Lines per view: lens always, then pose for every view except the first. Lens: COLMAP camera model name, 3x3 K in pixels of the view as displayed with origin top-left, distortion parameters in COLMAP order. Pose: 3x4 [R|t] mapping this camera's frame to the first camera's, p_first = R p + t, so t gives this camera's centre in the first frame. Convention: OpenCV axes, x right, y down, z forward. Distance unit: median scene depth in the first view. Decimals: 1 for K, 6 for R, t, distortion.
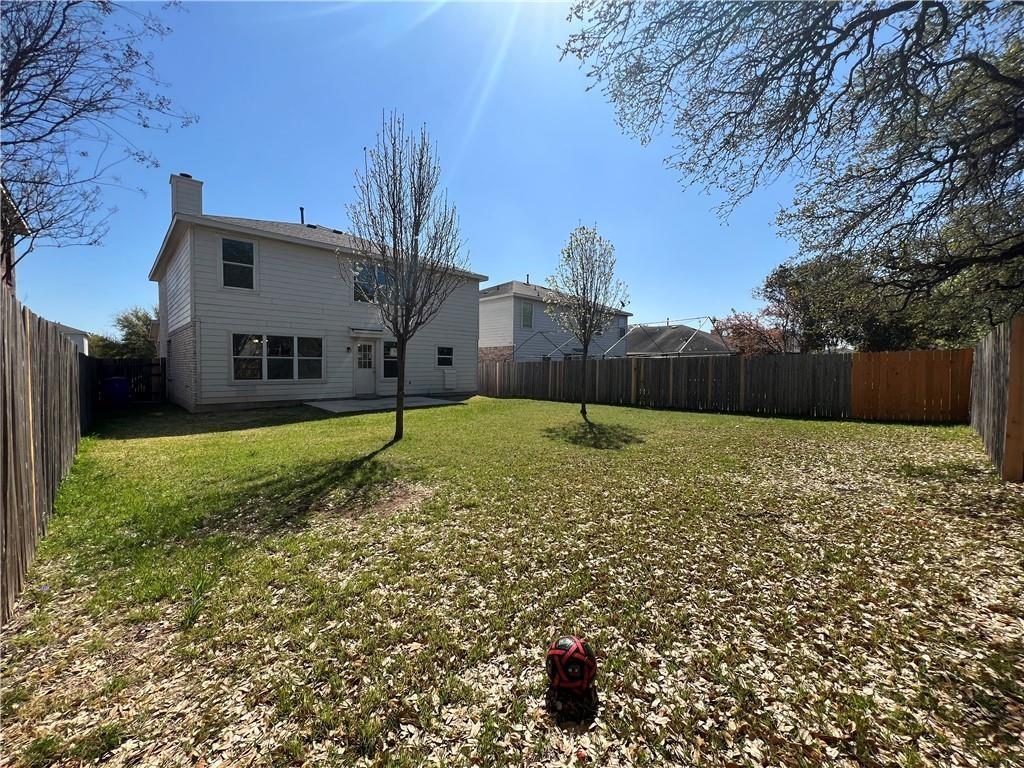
lens RADIAL K [[416.4, 0, 509.1], [0, 416.4, 383.5], [0, 0, 1]] dist [0.003640, -0.000476]
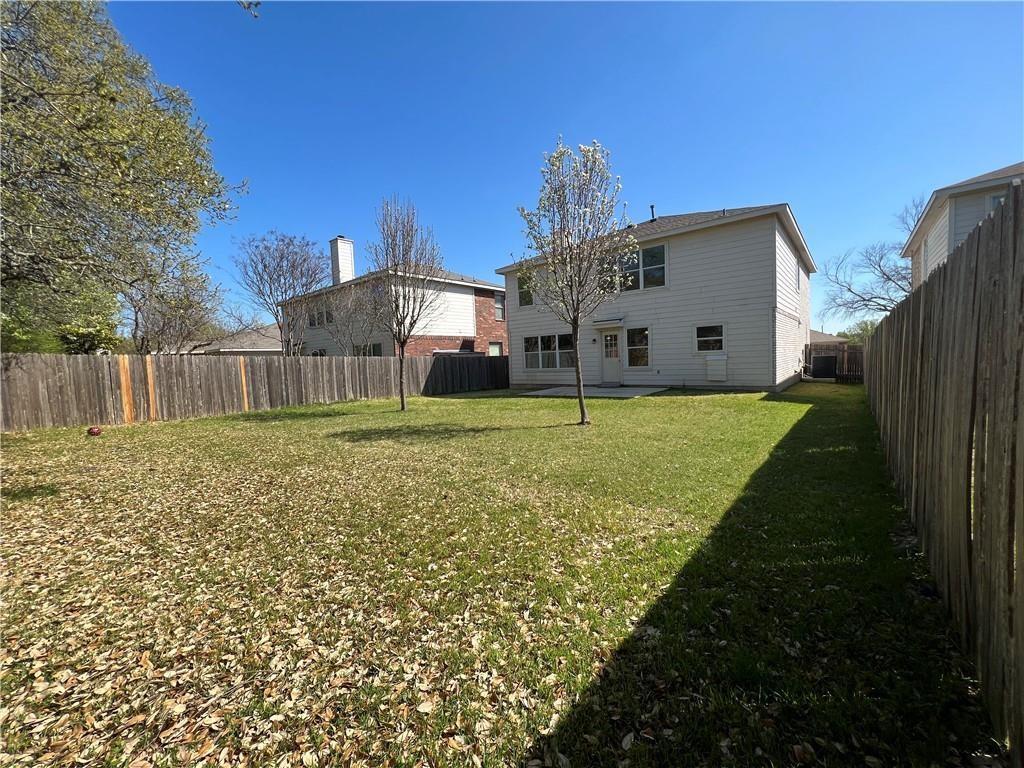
lens RADIAL K [[416.4, 0, 509.3], [0, 416.4, 387.3], [0, 0, 1]] dist [0.003640, -0.000476]
pose [[0.125870, 0.055080, -0.990516, 0.686754], [0.003860, 0.998423, 0.056010, -0.021731], [0.992039, -0.010874, 0.125459, 0.634226]]
